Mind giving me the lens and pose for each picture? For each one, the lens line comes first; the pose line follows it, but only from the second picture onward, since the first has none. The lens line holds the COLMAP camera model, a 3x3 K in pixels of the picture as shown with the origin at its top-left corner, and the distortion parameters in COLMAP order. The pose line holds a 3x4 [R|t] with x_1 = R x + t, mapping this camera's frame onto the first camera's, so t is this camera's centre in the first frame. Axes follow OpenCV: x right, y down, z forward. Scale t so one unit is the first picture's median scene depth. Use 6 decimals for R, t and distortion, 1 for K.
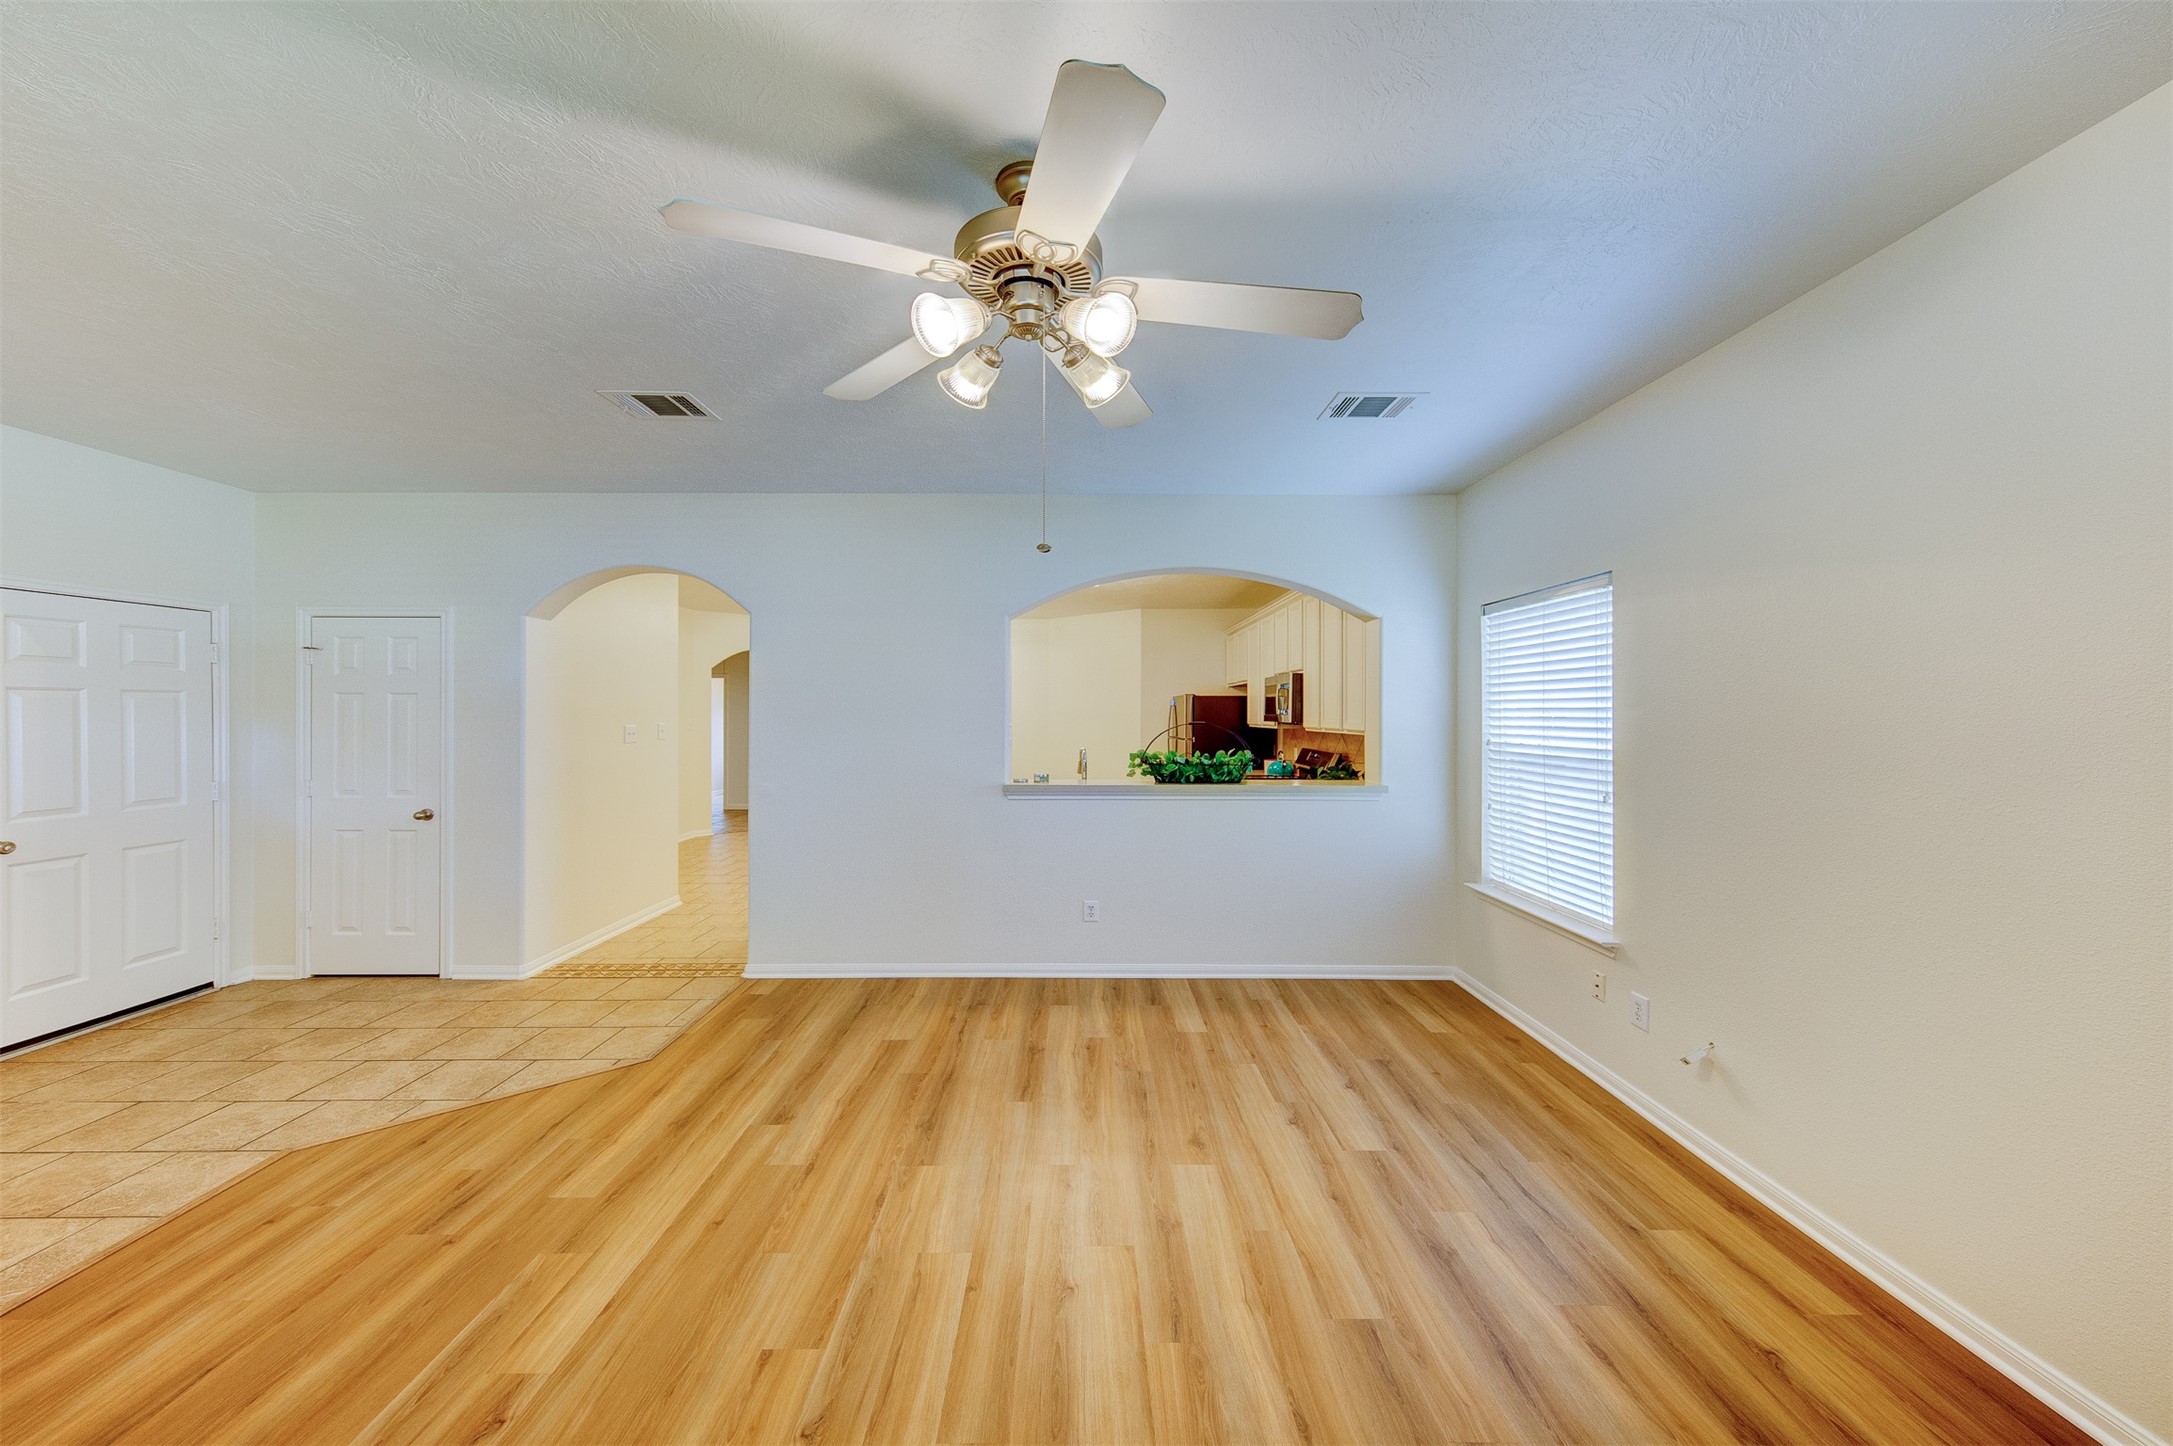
lens RADIAL K [[784.5, 0, 1090.3], [0, 784.5, 708.1], [0, 0, 1]] dist [0.001439, 0.000210]
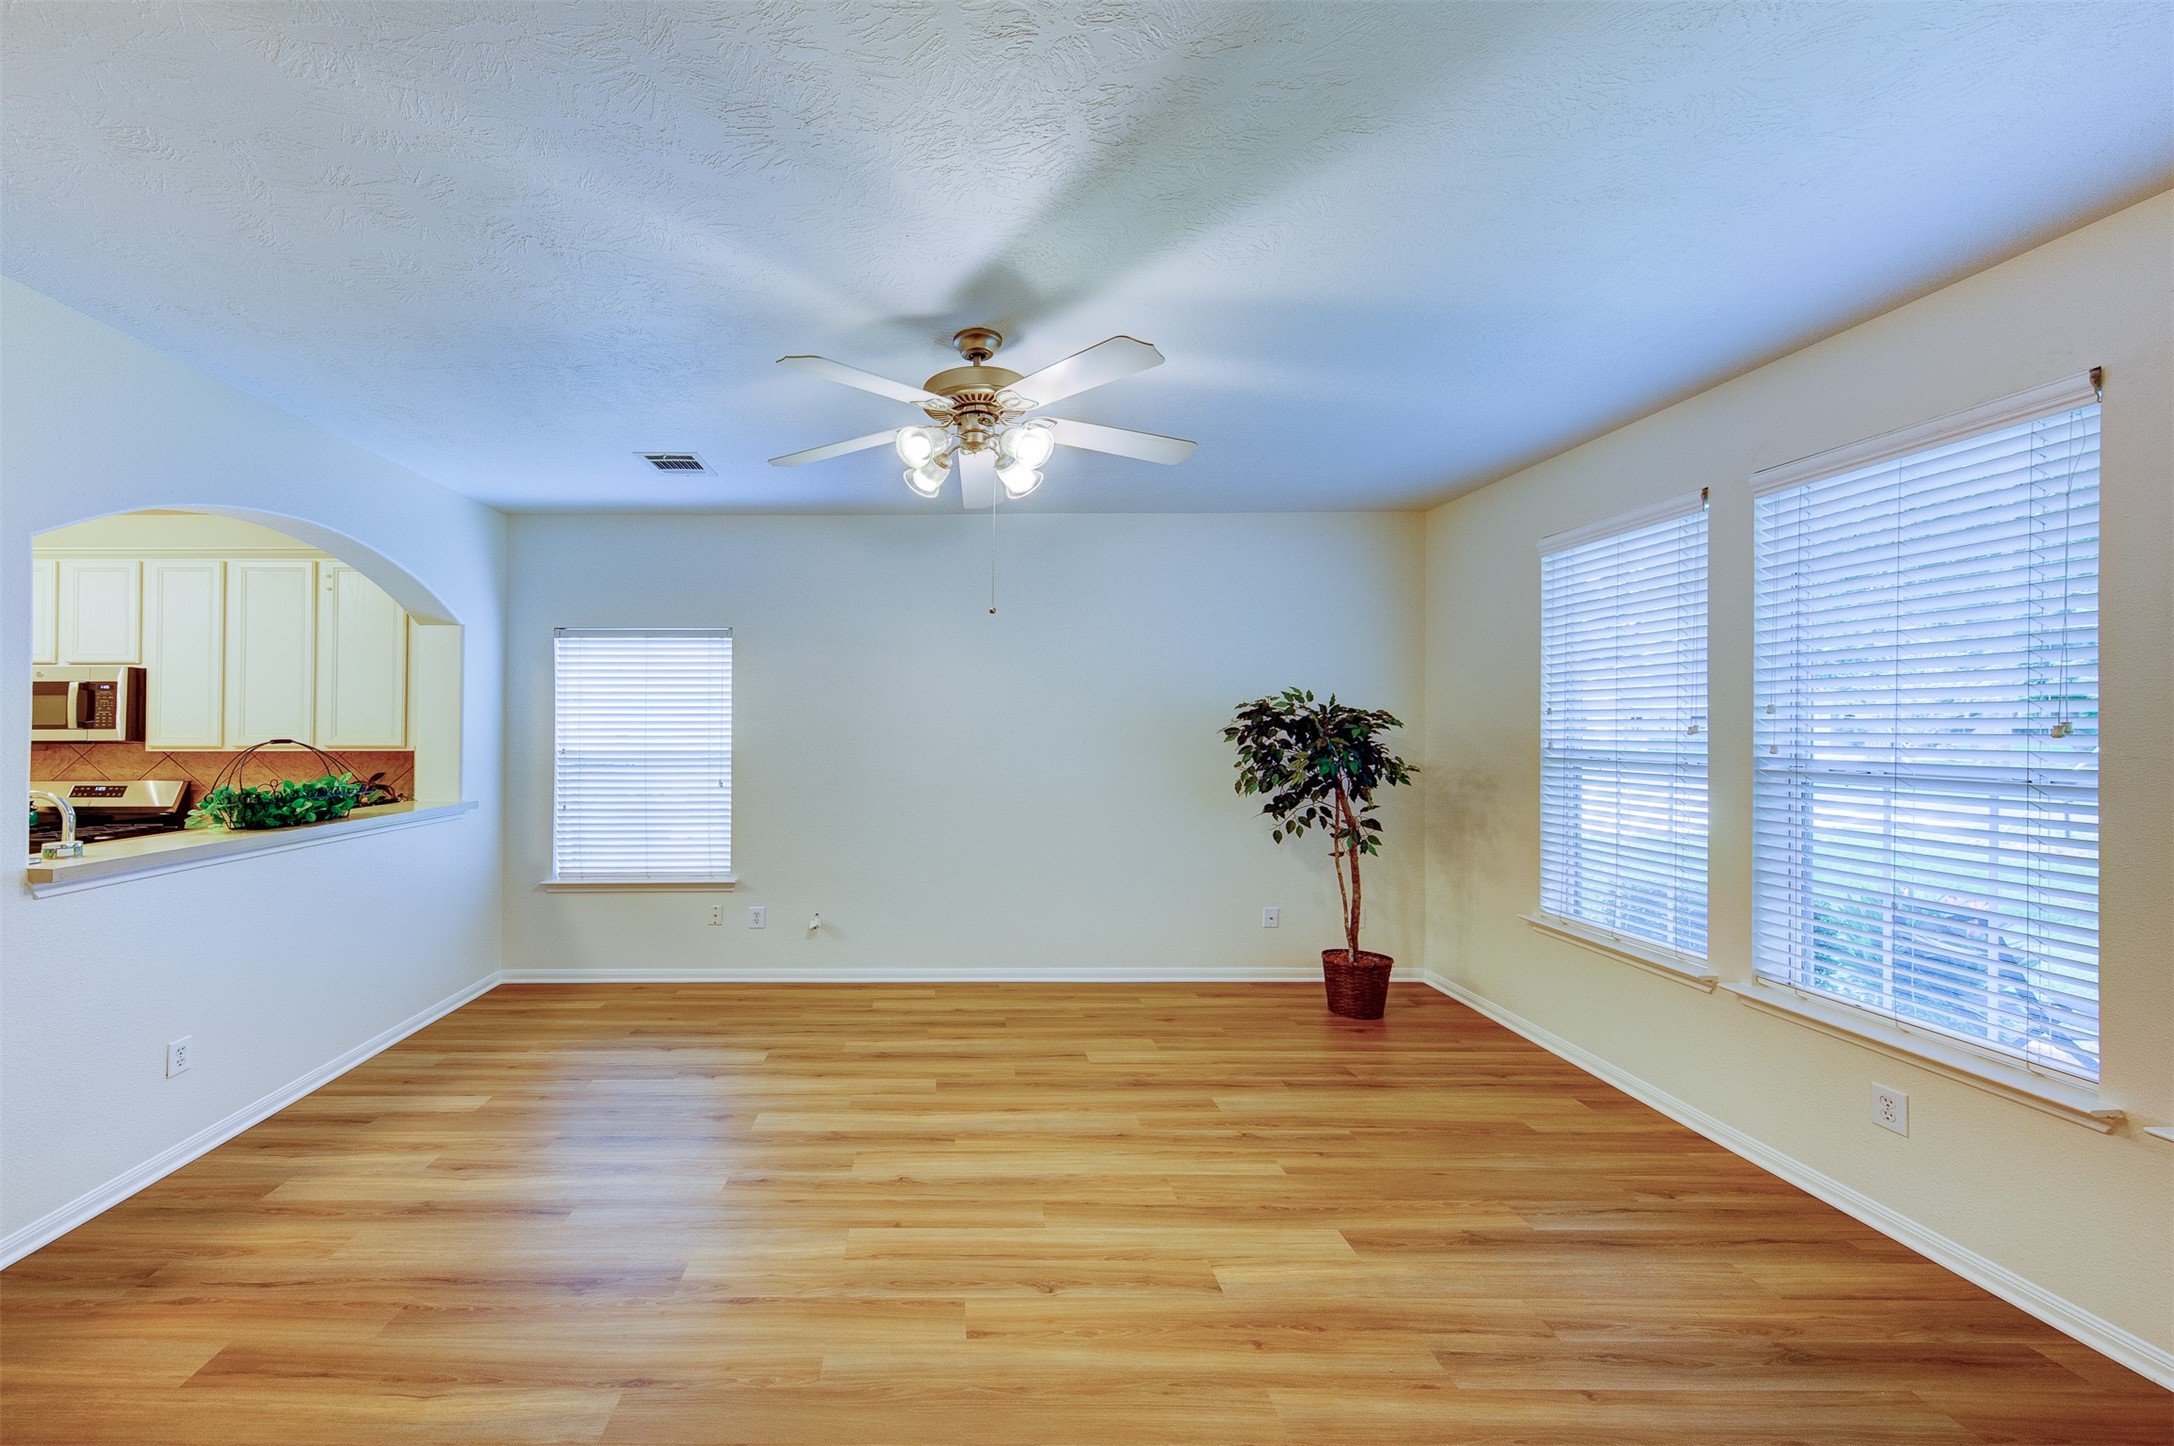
lens RADIAL K [[820.7, 0, 916.2], [0, 820.7, 722.8], [0, 0, 1]] dist [0.001122, -0.000038]
pose [[0.051810, 0.000027, 0.998657, -0.660052], [-0.004086, 0.999992, 0.000185, 0.000672], [-0.998649, -0.004091, 0.051810, 0.444131]]
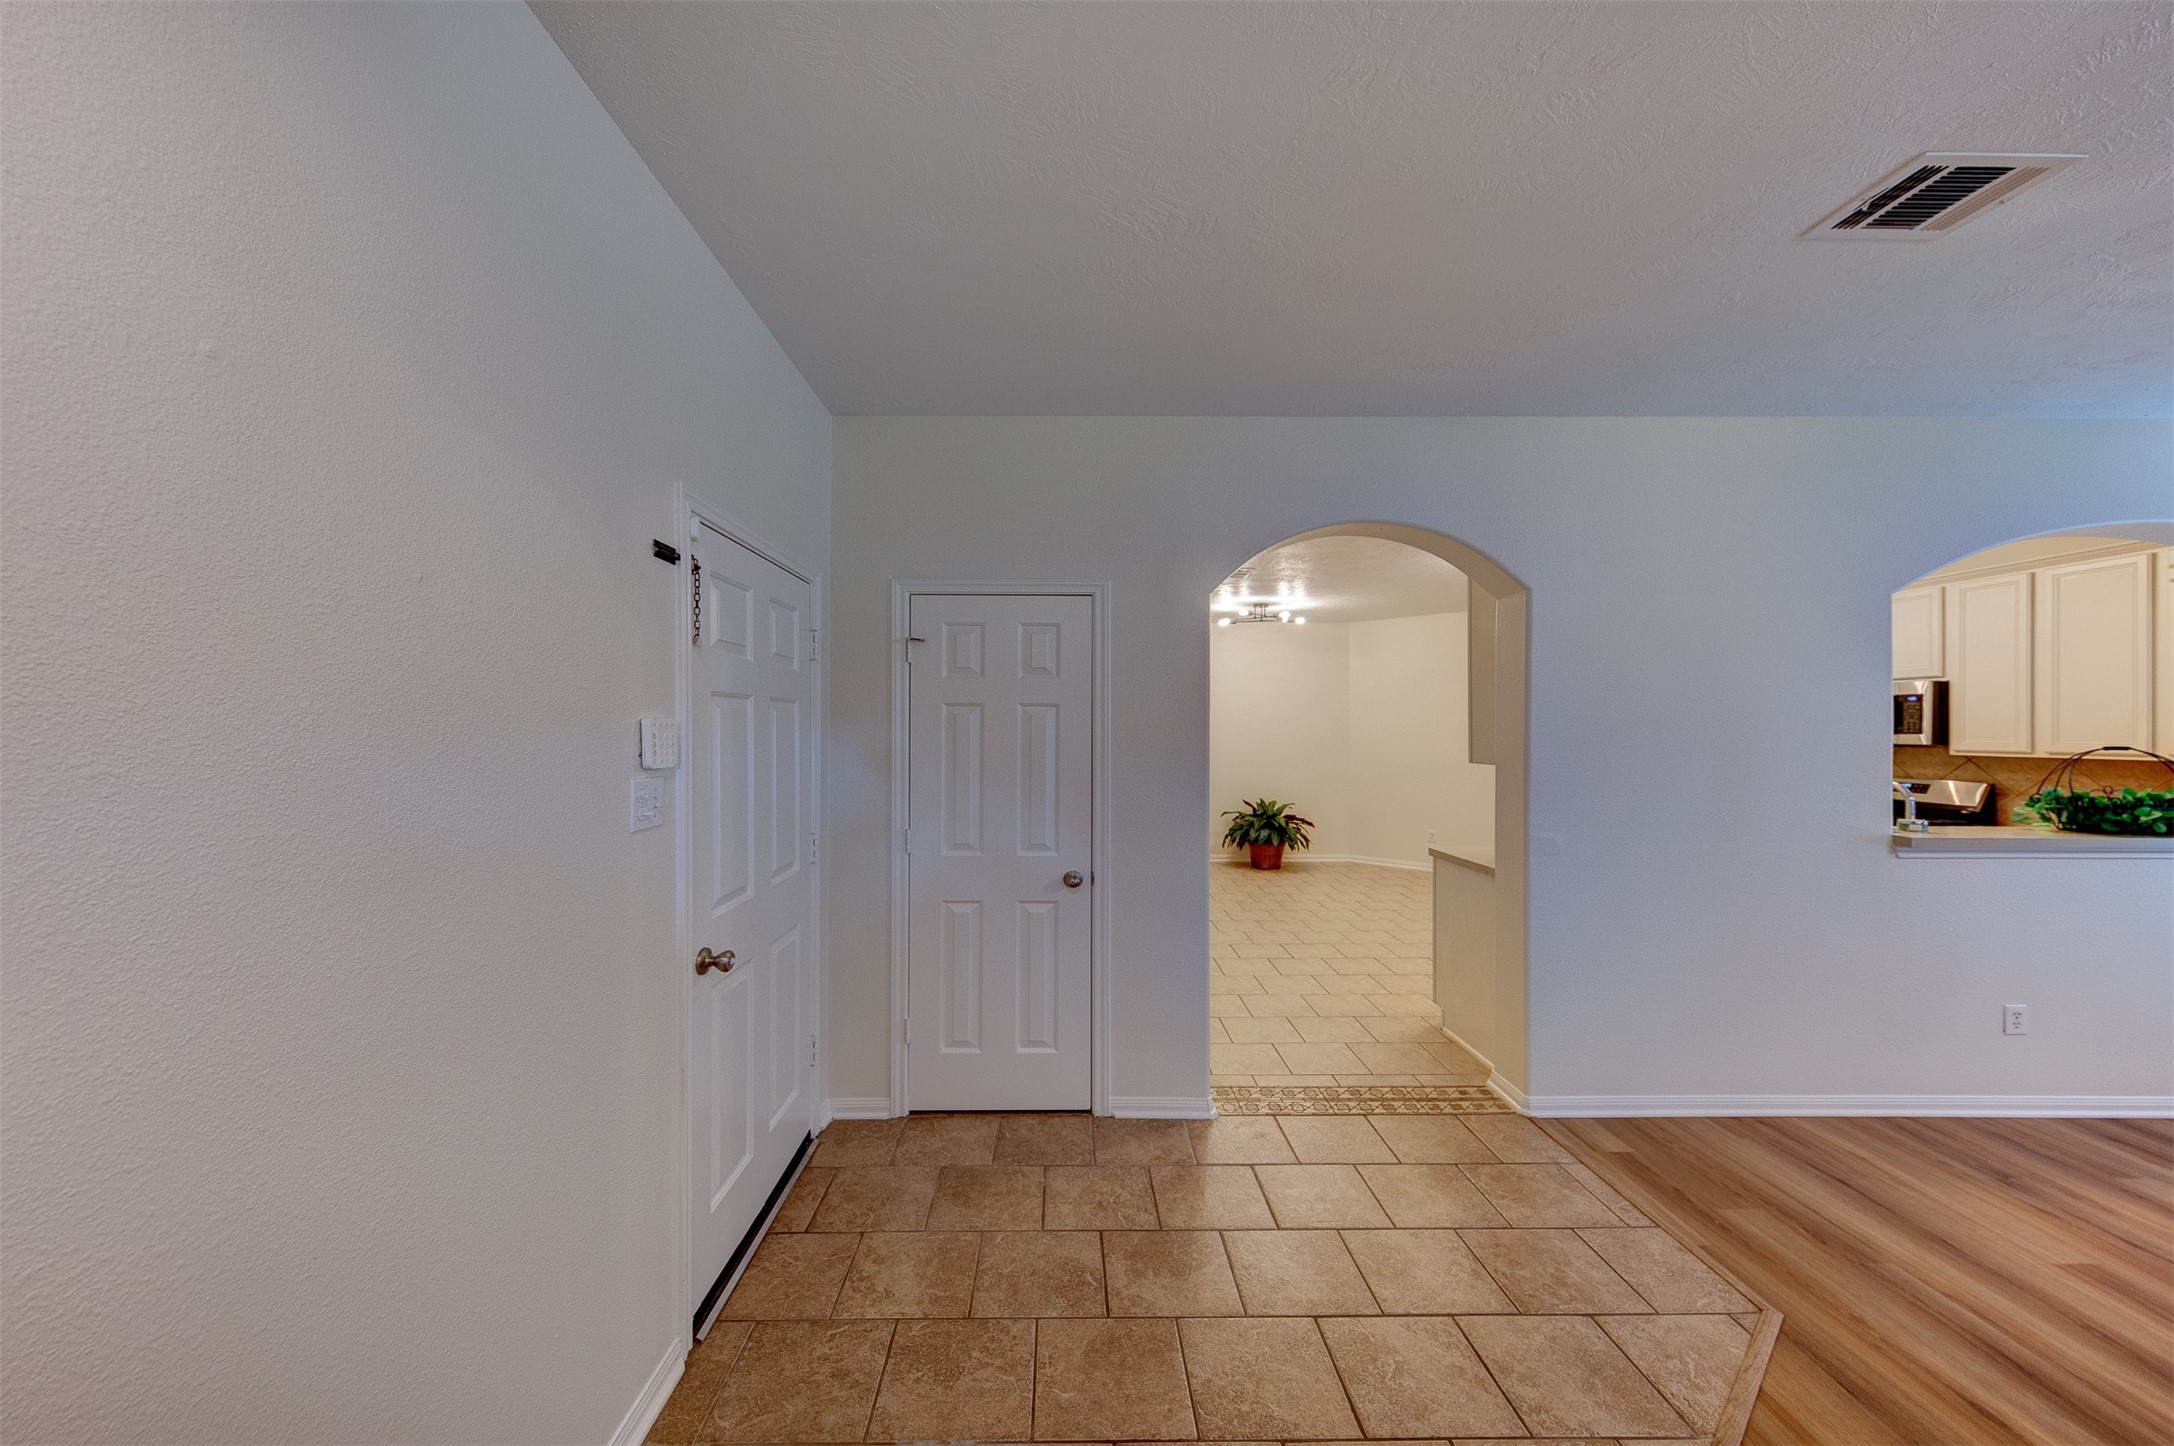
lens RADIAL K [[801.6, 0, 1116.9], [0, 801.6, 719.2], [0, 0, 1]] dist [0.002744, 0.000795]
pose [[0.999996, 0.000205, -0.002853, -0.868520], [-0.000228, 0.999967, -0.008082, 0.000336], [0.002851, 0.008083, 0.999963, 0.314227]]
